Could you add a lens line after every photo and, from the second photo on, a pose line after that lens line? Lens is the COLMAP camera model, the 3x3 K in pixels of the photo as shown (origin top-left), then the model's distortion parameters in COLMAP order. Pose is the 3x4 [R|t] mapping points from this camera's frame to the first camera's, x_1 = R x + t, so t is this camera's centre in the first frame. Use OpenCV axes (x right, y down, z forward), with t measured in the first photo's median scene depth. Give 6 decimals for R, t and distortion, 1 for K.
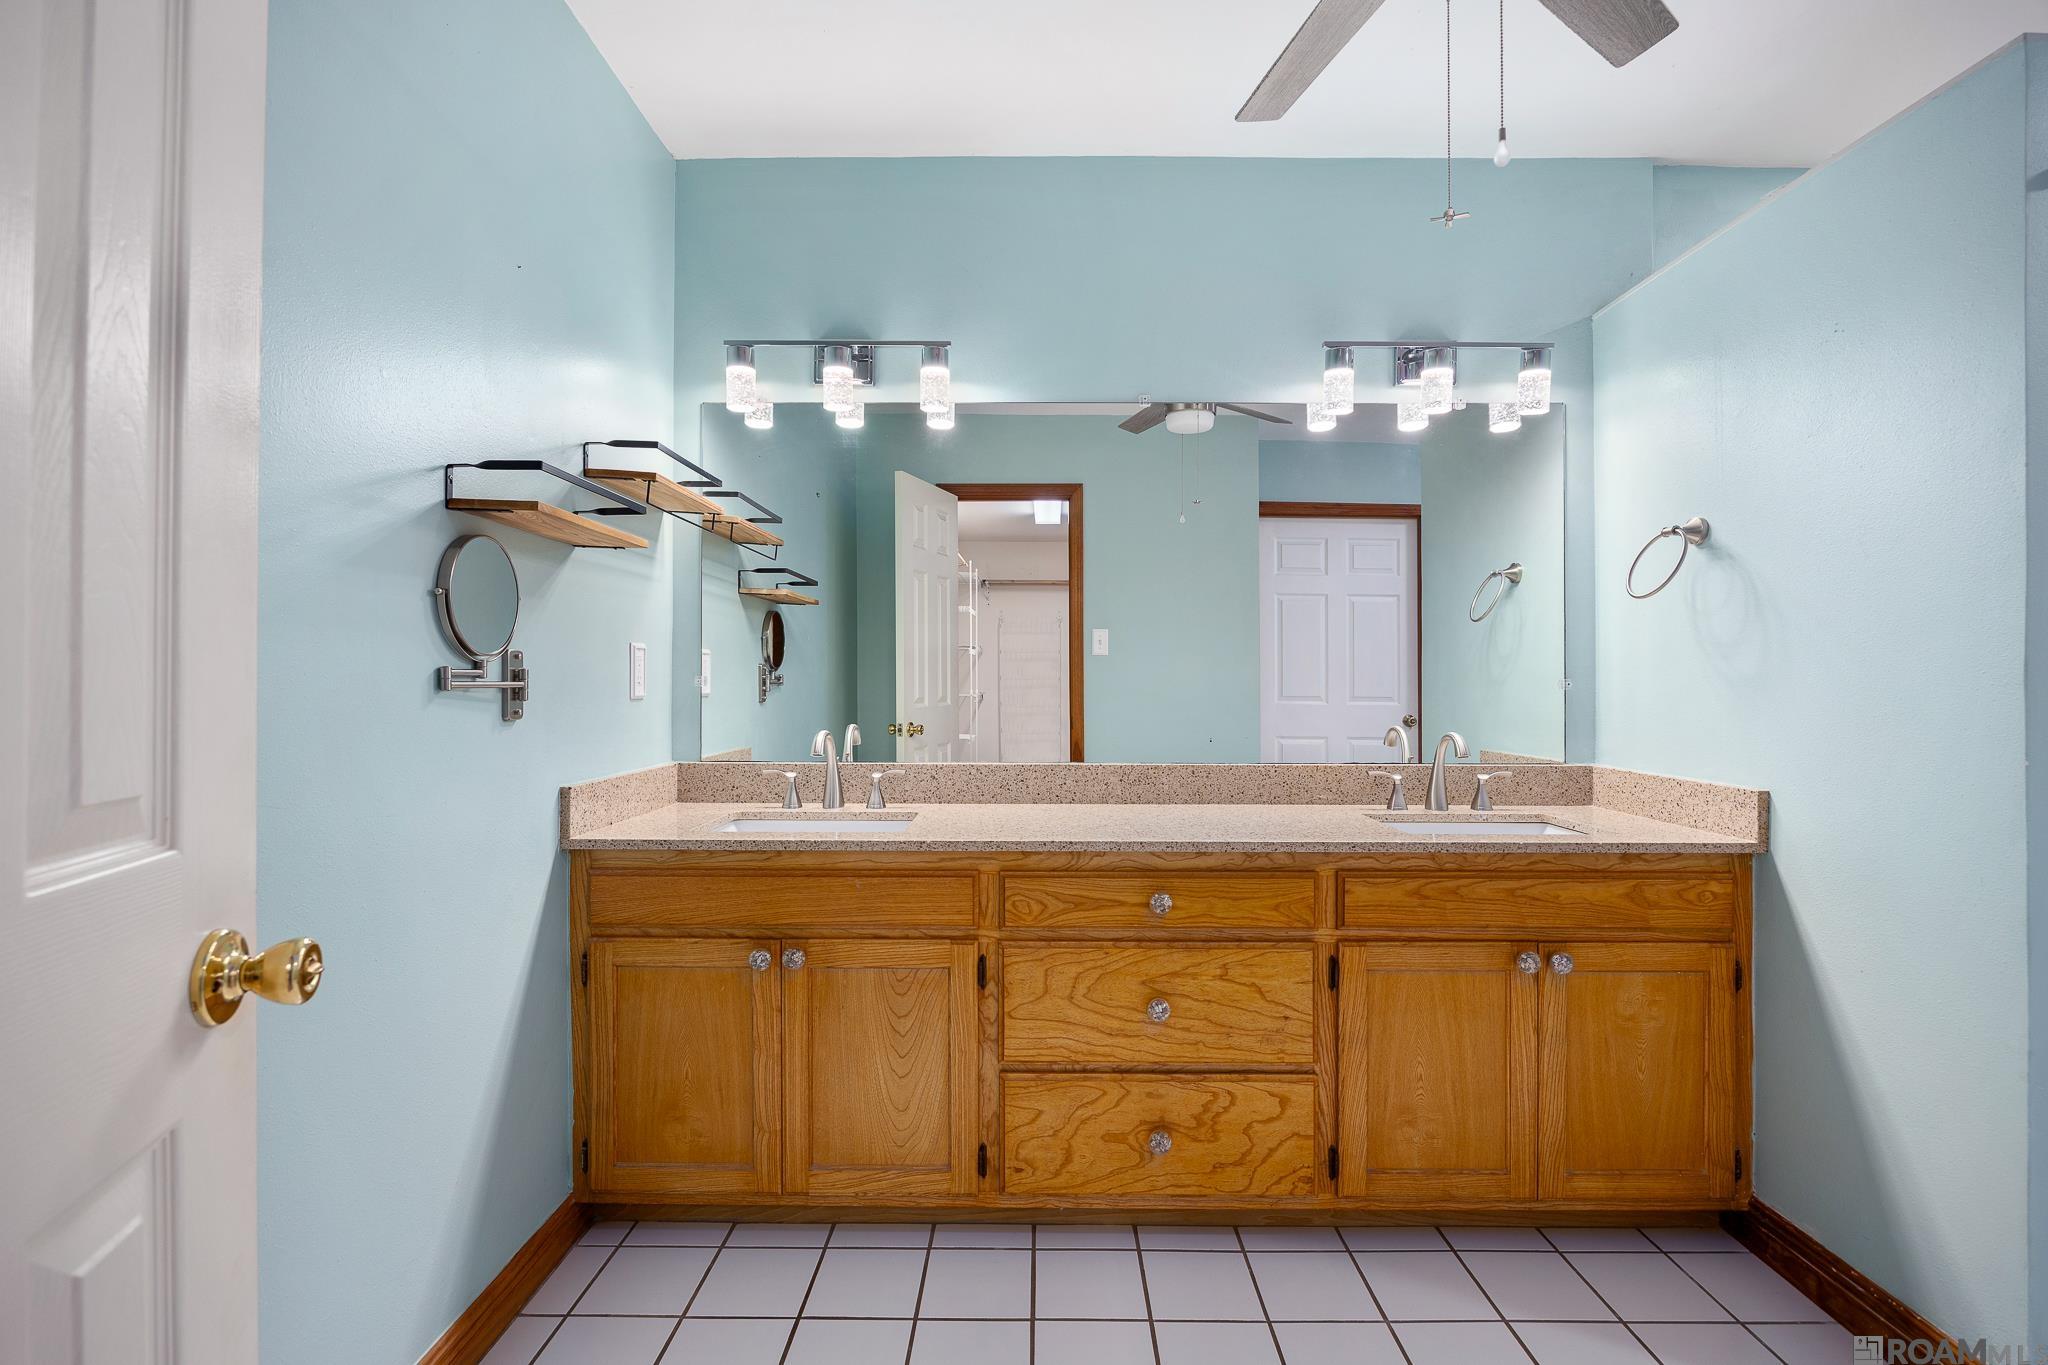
lens RADIAL K [[976.1, 0, 1025.7], [0, 976.1, 678.4], [0, 0, 1]] dist [-0.012996, -0.000053]
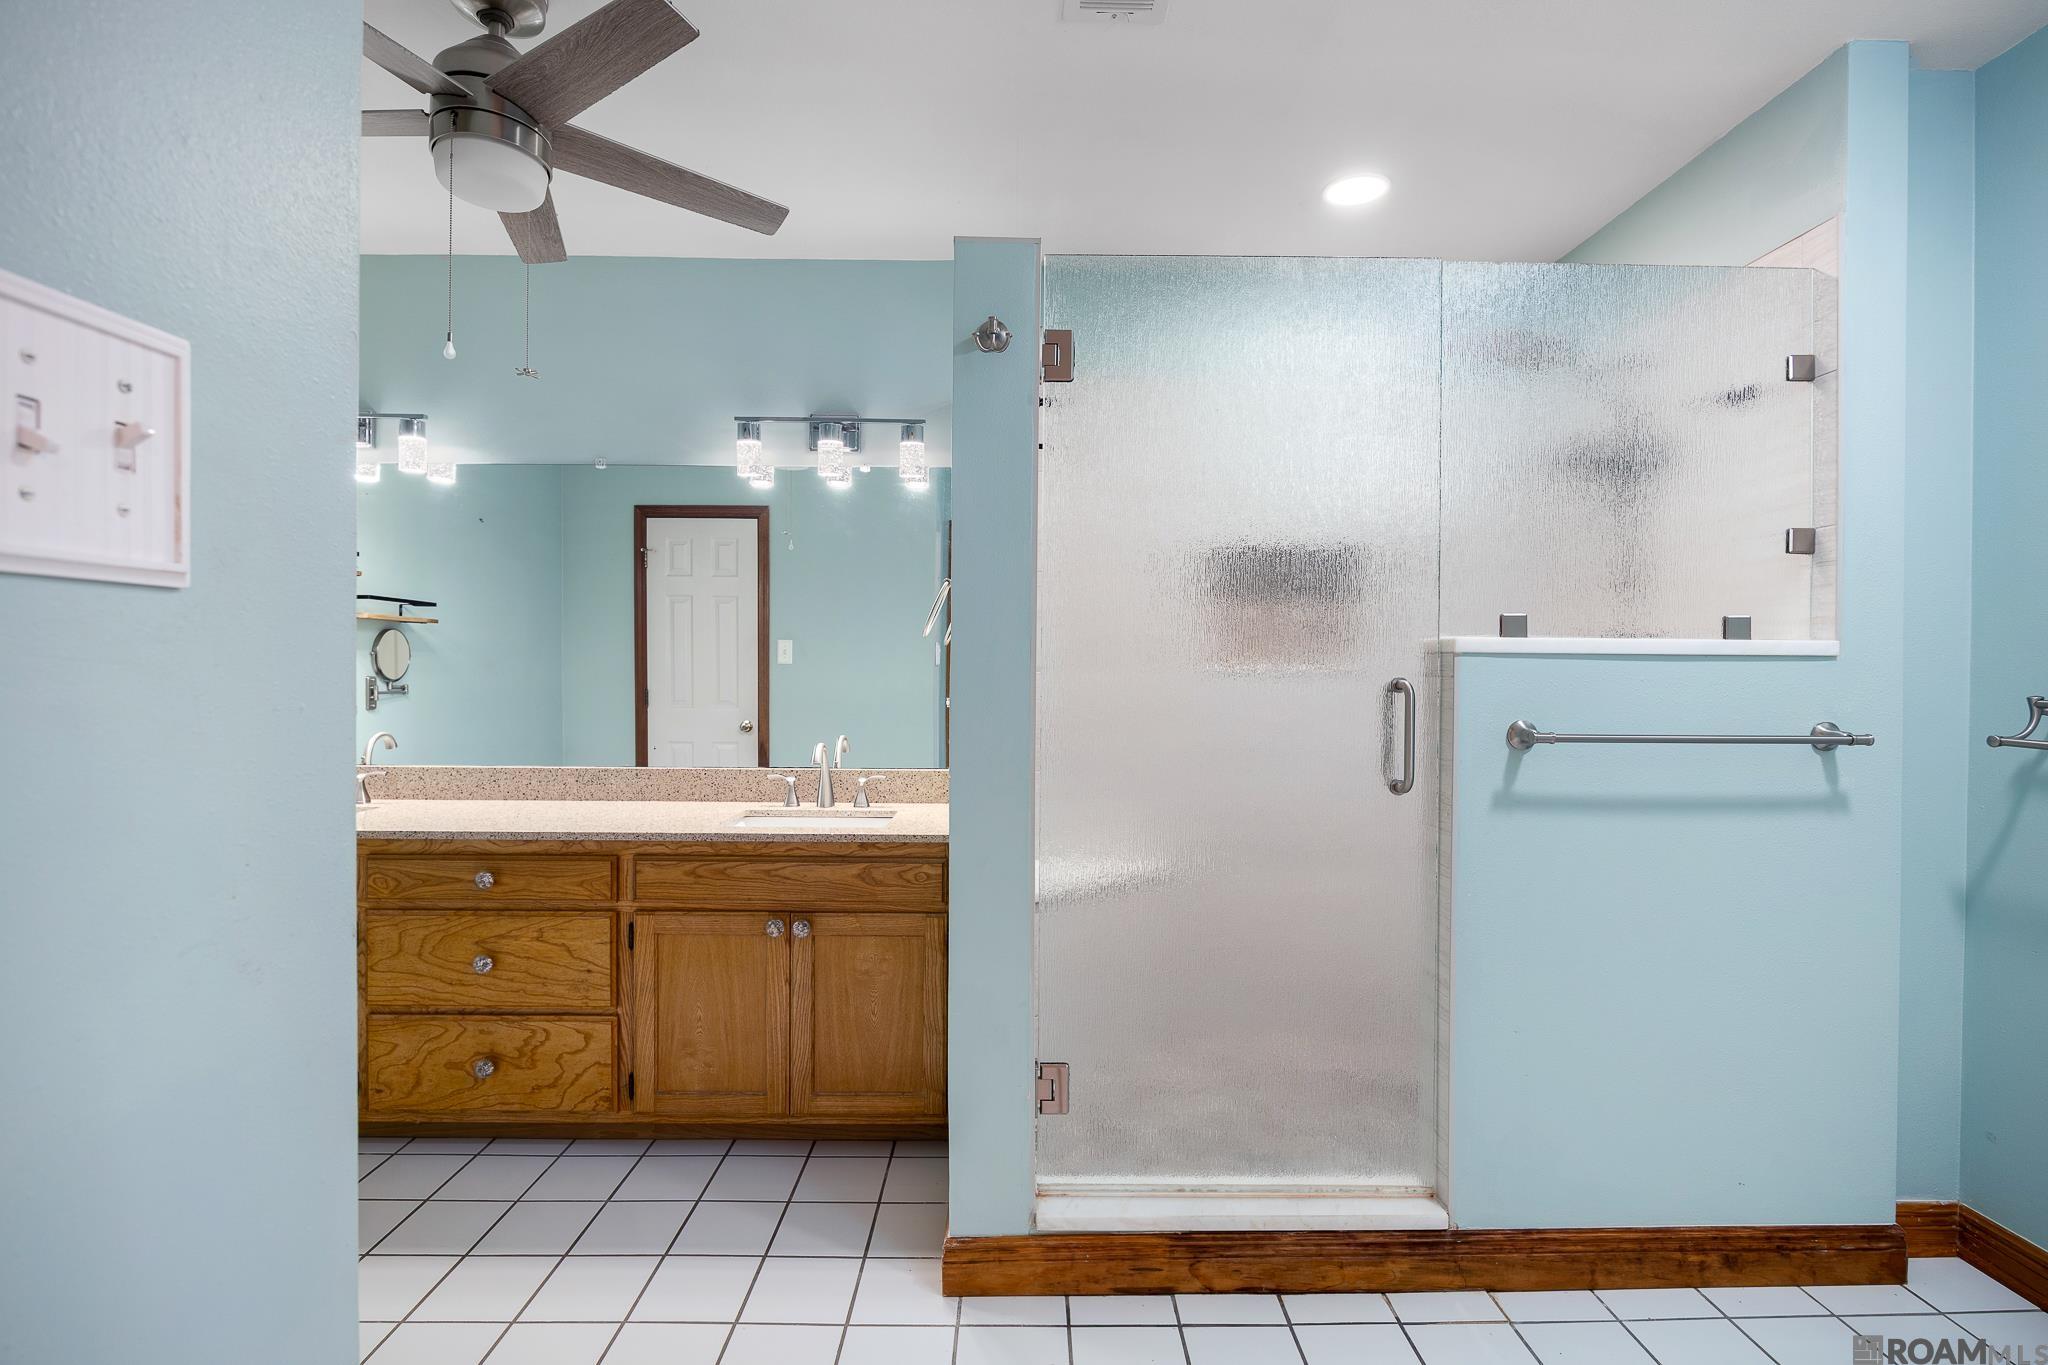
lens RADIAL K [[976.1, 0, 1021.6], [0, 976.1, 680.9], [0, 0, 1]] dist [-0.012996, -0.000053]
pose [[0.999543, 0.006617, 0.029506, 0.785937], [-0.006910, 0.999928, 0.009846, -0.044288], [-0.029439, -0.010046, 0.999516, -0.273493]]
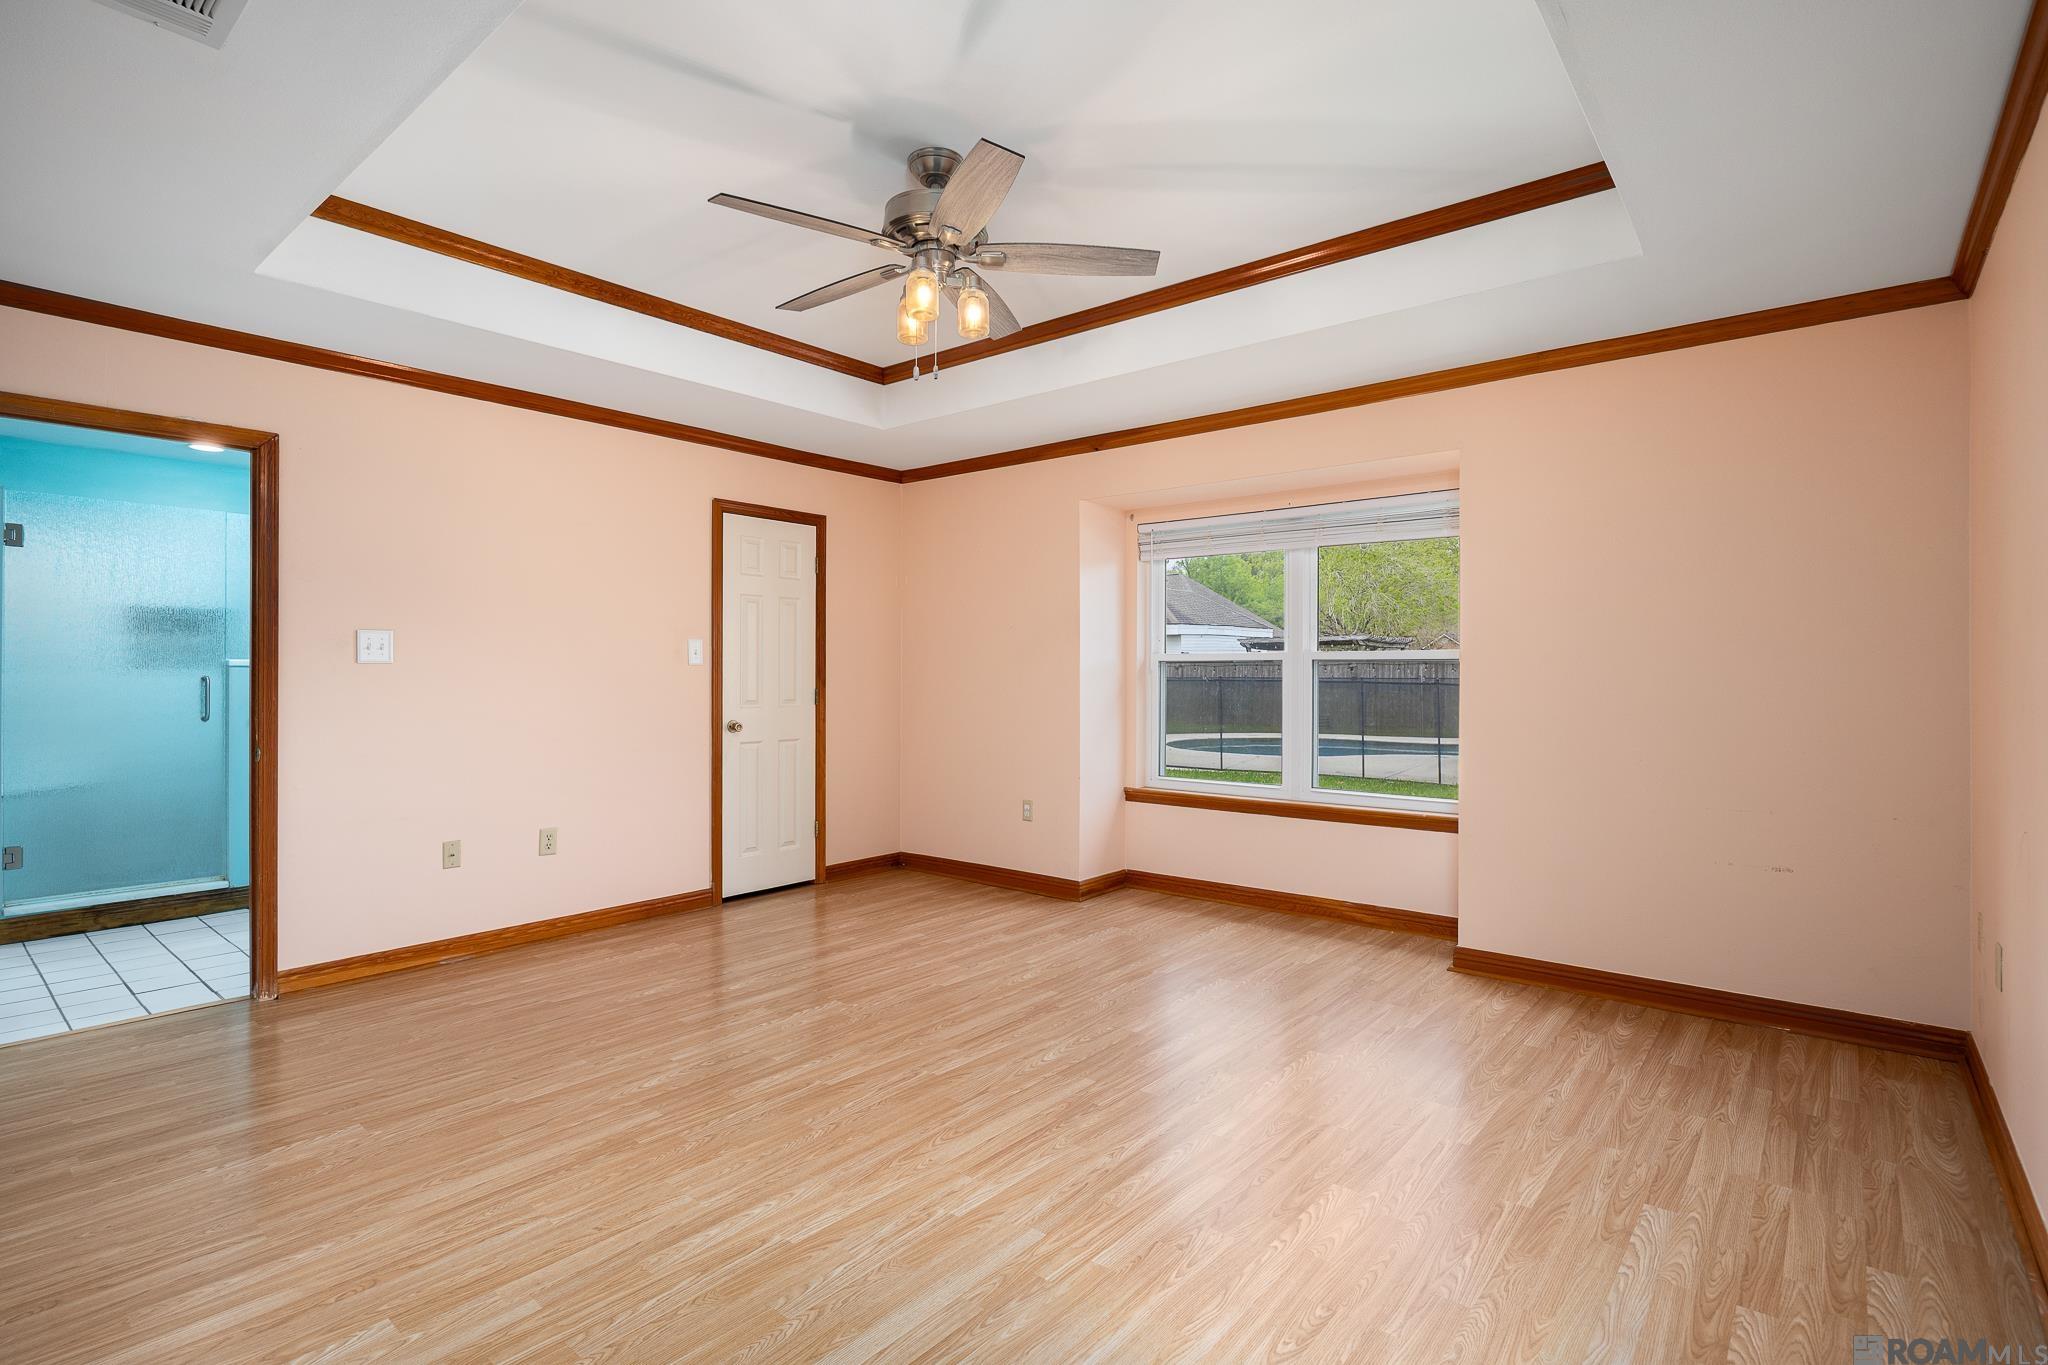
lens RADIAL K [[976.1, 0, 1021.8], [0, 976.1, 675.8], [0, 0, 1]] dist [-0.012996, -0.000053]
pose [[0.632123, 0.001622, 0.774866, 0.555571], [-0.003245, 0.999995, 0.000553, -0.048059], [-0.774861, -0.002864, 0.632125, -3.042149]]
